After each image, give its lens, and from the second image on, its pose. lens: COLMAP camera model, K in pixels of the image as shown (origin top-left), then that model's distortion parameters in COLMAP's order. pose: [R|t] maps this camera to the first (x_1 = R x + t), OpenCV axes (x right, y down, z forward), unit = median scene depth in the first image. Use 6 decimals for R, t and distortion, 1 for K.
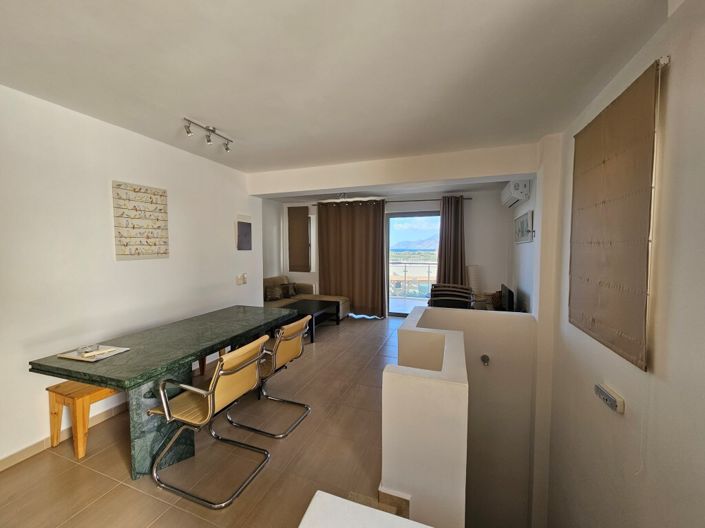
lens RADIAL K [[290.7, 0, 347.2], [0, 290.7, 263.2], [0, 0, 1]] dist [0.000338, 0.000548]
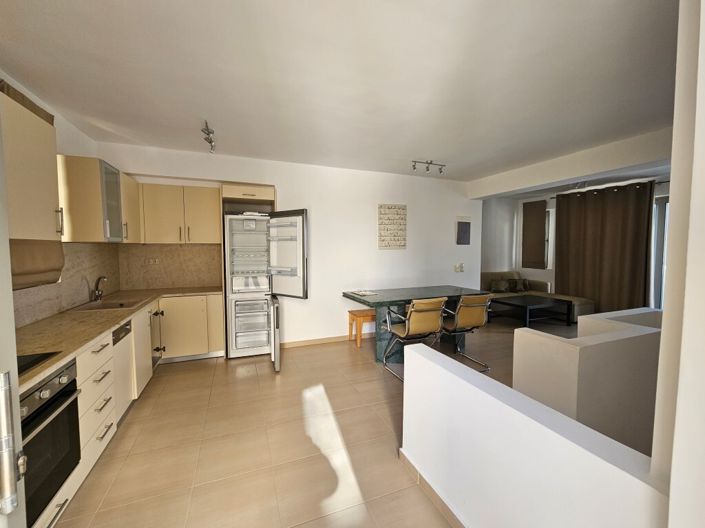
lens RADIAL K [[290.7, 0, 351.5], [0, 290.7, 264.1], [0, 0, 1]] dist [0.000338, 0.000548]
pose [[0.680798, 0.041464, -0.731297, 0.237589], [-0.037092, 0.999067, 0.022116, 0.028998], [0.731532, 0.012069, 0.681701, -0.194632]]
